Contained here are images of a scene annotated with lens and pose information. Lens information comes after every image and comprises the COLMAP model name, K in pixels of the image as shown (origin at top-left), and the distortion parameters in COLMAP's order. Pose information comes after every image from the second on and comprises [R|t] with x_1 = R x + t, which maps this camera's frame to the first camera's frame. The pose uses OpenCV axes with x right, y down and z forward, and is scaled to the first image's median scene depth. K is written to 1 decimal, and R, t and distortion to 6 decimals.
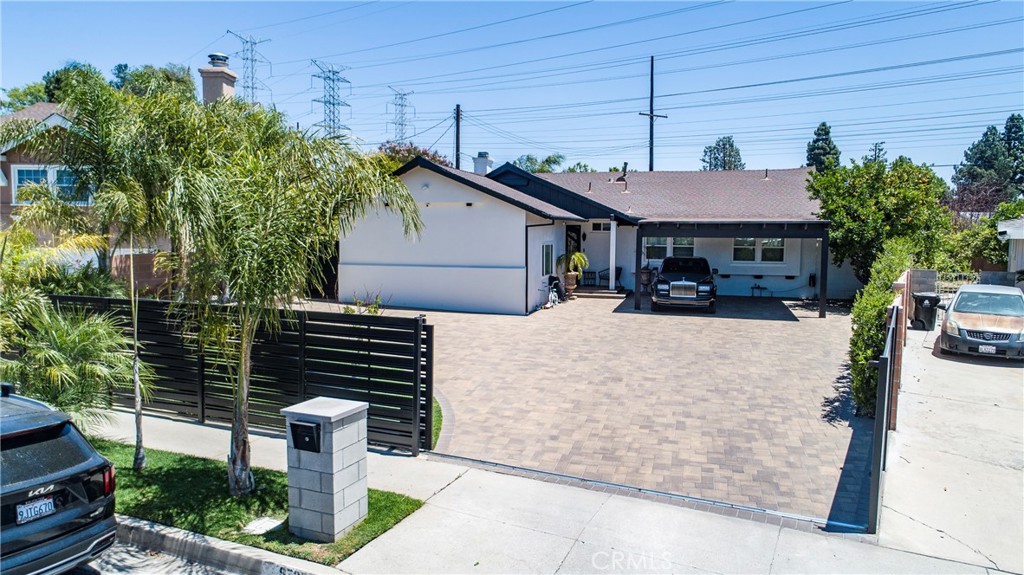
lens RADIAL K [[685.5, 0, 512.0], [0, 685.5, 287.5], [0, 0, 1]] dist [-0.010074, -0.000710]
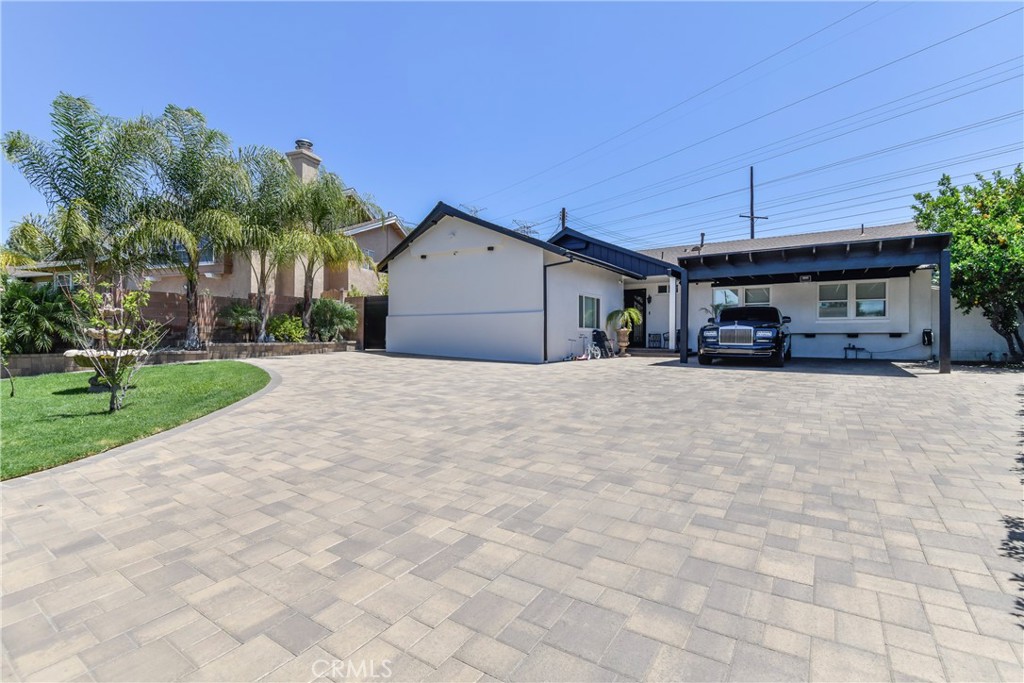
lens RADIAL K [[467.7, 0, 512.0], [0, 467.7, 341.5], [0, 0, 1]] dist [0.005442, -0.024965]
pose [[0.949745, -0.000337, -0.313024, 0.171420], [-0.024398, 0.996878, -0.075099, 0.057647], [0.312072, 0.078962, 0.946771, 0.393303]]
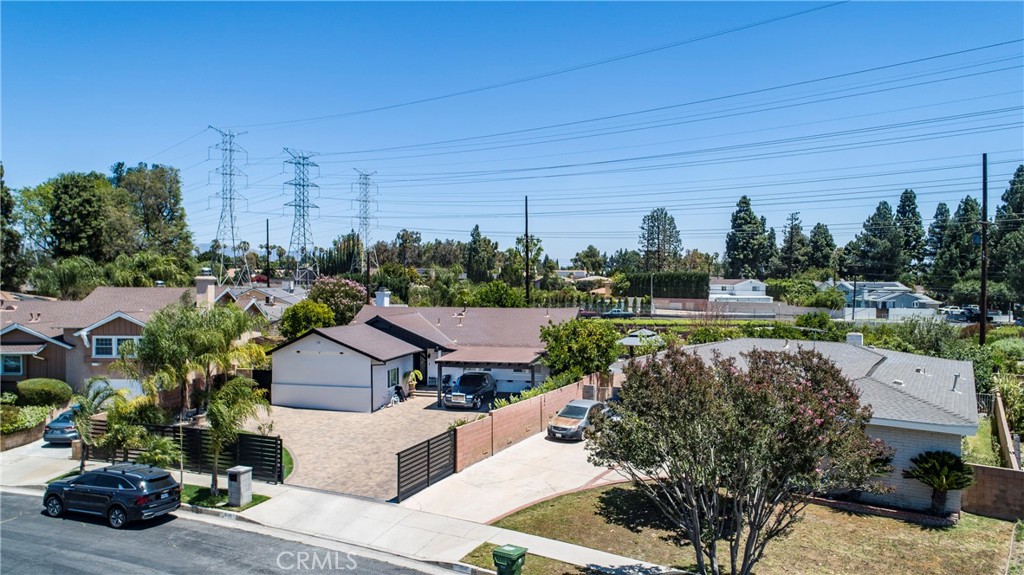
lens RADIAL K [[685.5, 0, 512.0], [0, 685.5, 287.5], [0, 0, 1]] dist [-0.010074, -0.000710]
pose [[0.999532, -0.008321, 0.029428, 0.342543], [0.010277, 0.997703, -0.066953, -0.167884], [-0.028803, 0.067224, 0.997322, -0.866010]]
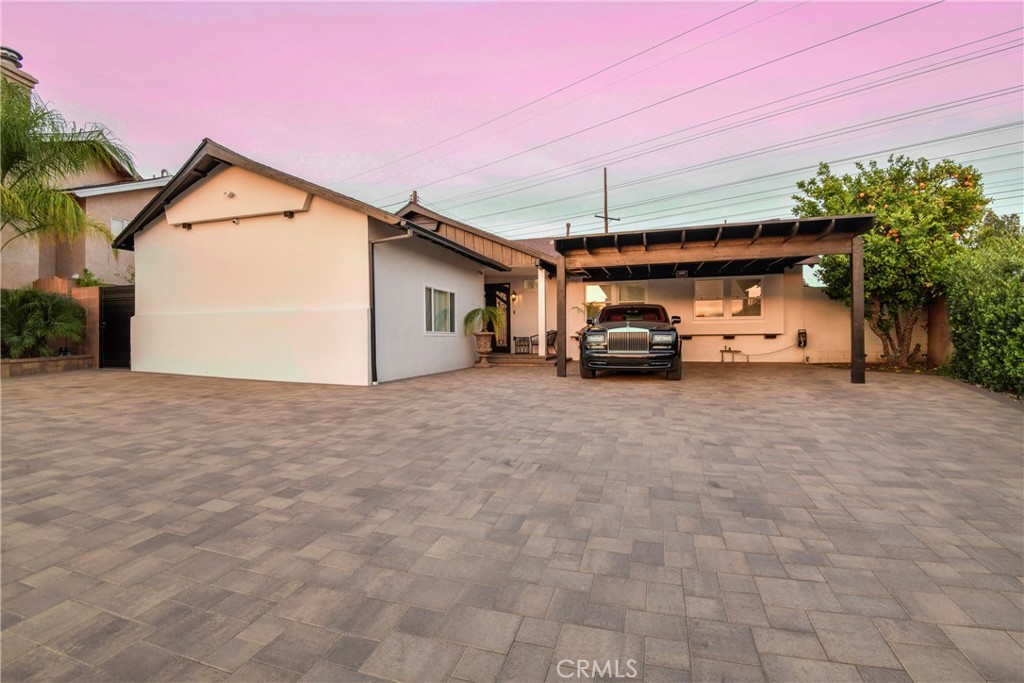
lens RADIAL K [[467.7, 0, 512.0], [0, 467.7, 341.5], [0, 0, 1]] dist [0.005442, -0.024965]
pose [[0.999580, -0.016202, -0.024043, 0.154565], [0.014337, 0.997021, -0.075791, 0.033666], [0.025200, 0.075414, 0.996834, 0.572942]]
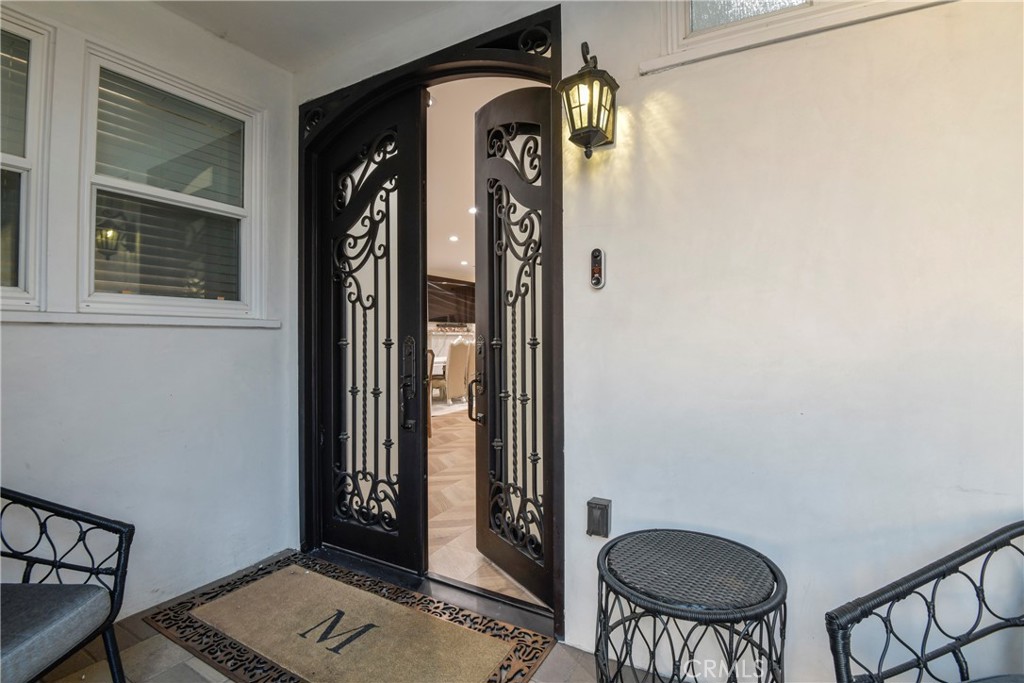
lens RADIAL K [[467.7, 0, 512.0], [0, 467.7, 341.5], [0, 0, 1]] dist [0.005442, -0.024965]
pose [[0.970891, -0.010346, -0.239298, 0.145546], [-0.008959, 0.996799, -0.079449, -0.053664], [0.239354, 0.079280, 0.967690, 1.257493]]
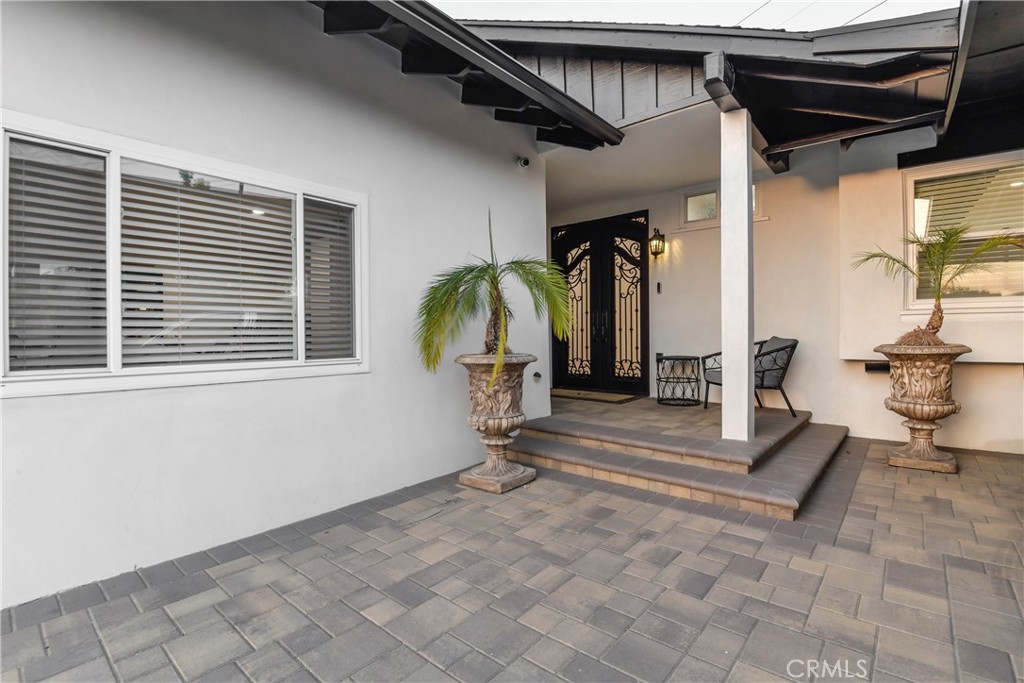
lens RADIAL K [[467.7, 0, 512.0], [0, 467.7, 341.5], [0, 0, 1]] dist [0.005442, -0.024965]
pose [[0.907010, -0.008013, -0.421033, 0.179159], [-0.022638, 0.997445, -0.067753, -0.018650], [0.420501, 0.070984, 0.904511, 1.044630]]
